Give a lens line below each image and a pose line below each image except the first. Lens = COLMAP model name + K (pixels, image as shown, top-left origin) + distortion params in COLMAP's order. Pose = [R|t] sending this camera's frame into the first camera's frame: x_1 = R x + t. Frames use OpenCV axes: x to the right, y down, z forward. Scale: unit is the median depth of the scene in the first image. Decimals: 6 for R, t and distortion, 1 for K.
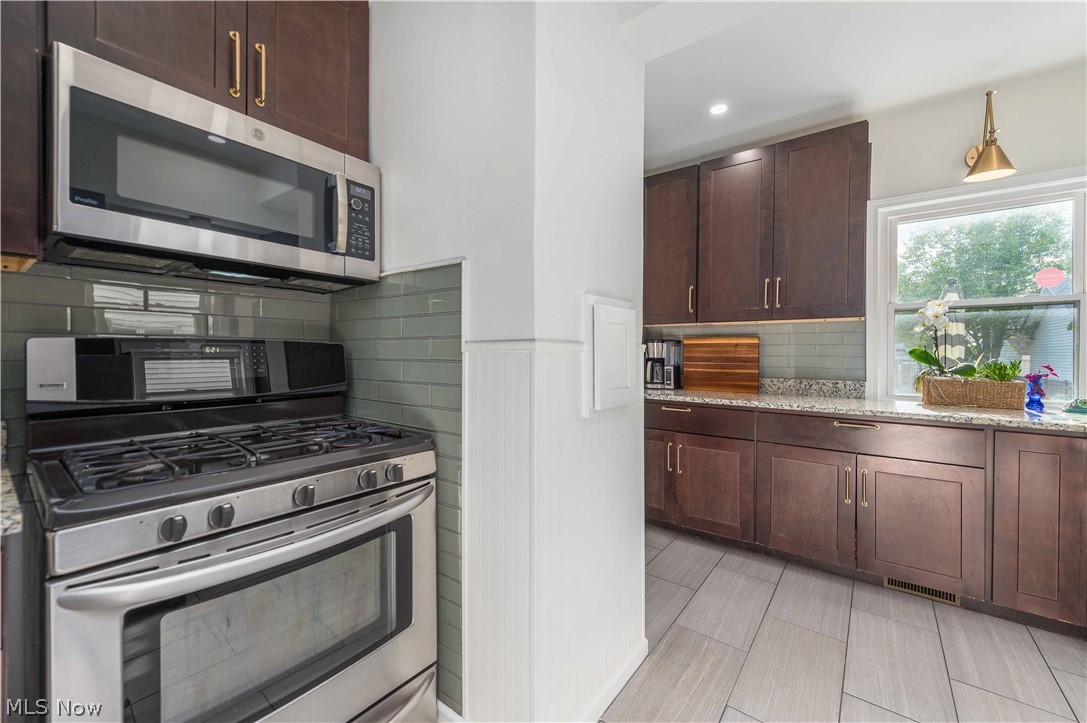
lens RADIAL K [[433.0, 0, 544.2], [0, 433.0, 357.6], [0, 0, 1]] dist [0.005773, -0.001391]
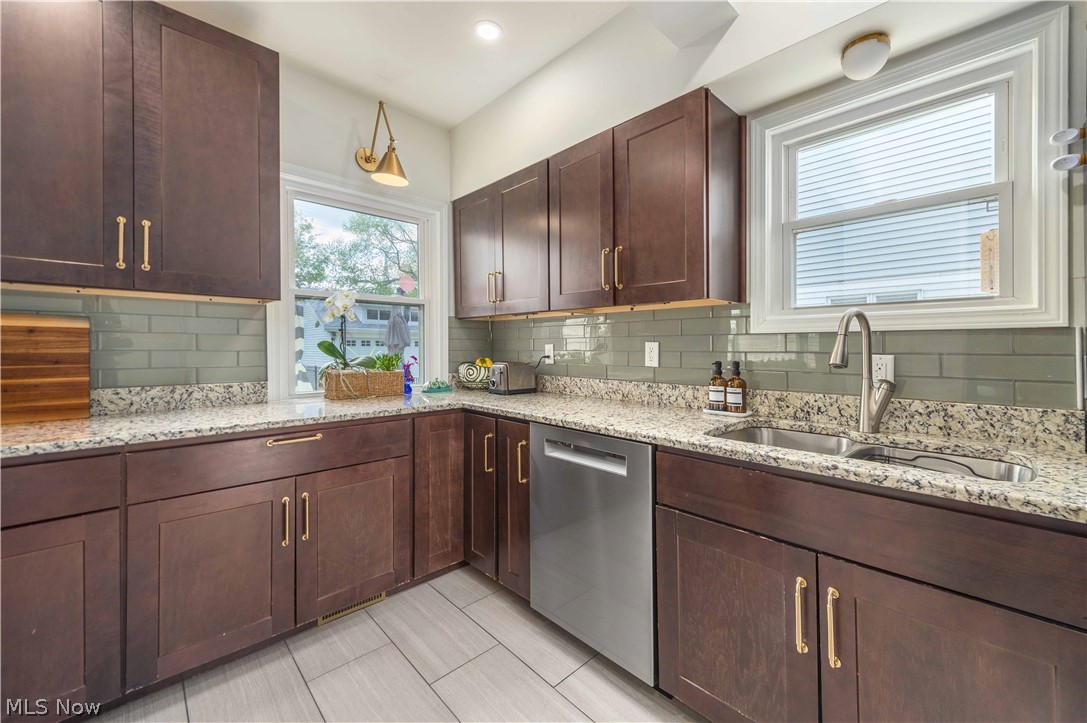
lens RADIAL K [[433.0, 0, 569.1], [0, 433.0, 348.1], [0, 0, 1]] dist [0.005773, -0.001391]
pose [[0.130932, -0.007997, 0.991359, 0.017321], [0.010775, 0.999920, 0.006643, -0.005676], [-0.991333, 0.009812, 0.131007, 0.340509]]
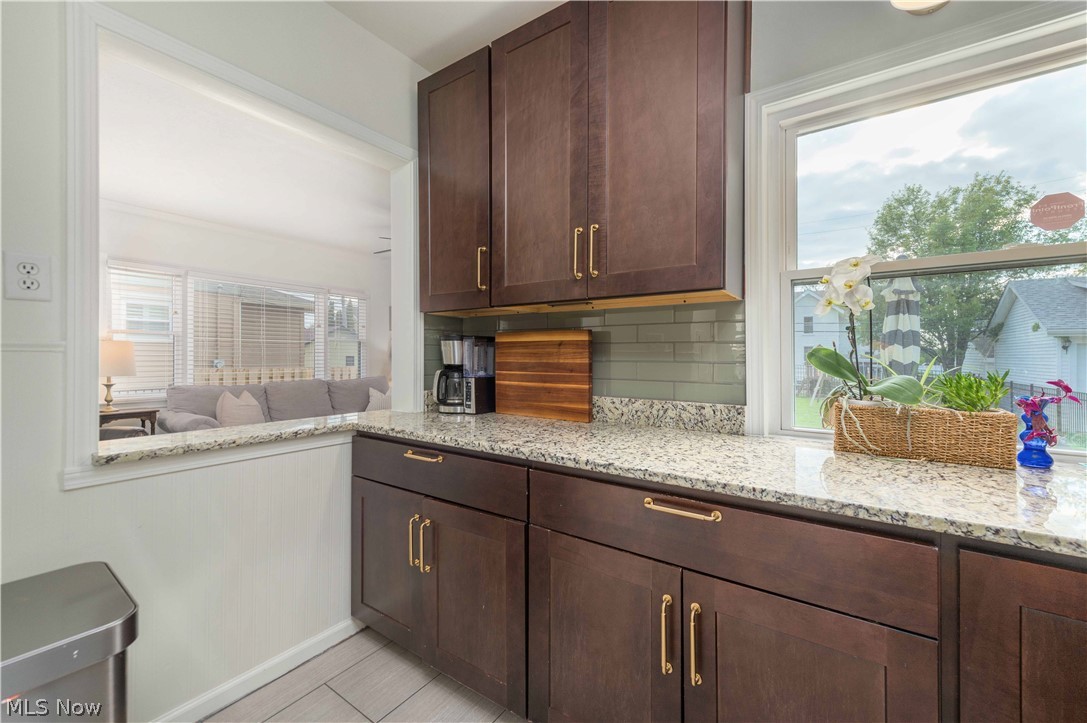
lens RADIAL K [[433.0, 0, 548.8], [0, 433.0, 355.9], [0, 0, 1]] dist [0.005773, -0.001391]
pose [[0.998947, -0.002330, 0.045816, 0.453343], [0.002887, 0.999923, -0.012085, -0.004818], [-0.045785, 0.012204, 0.998877, 0.435618]]
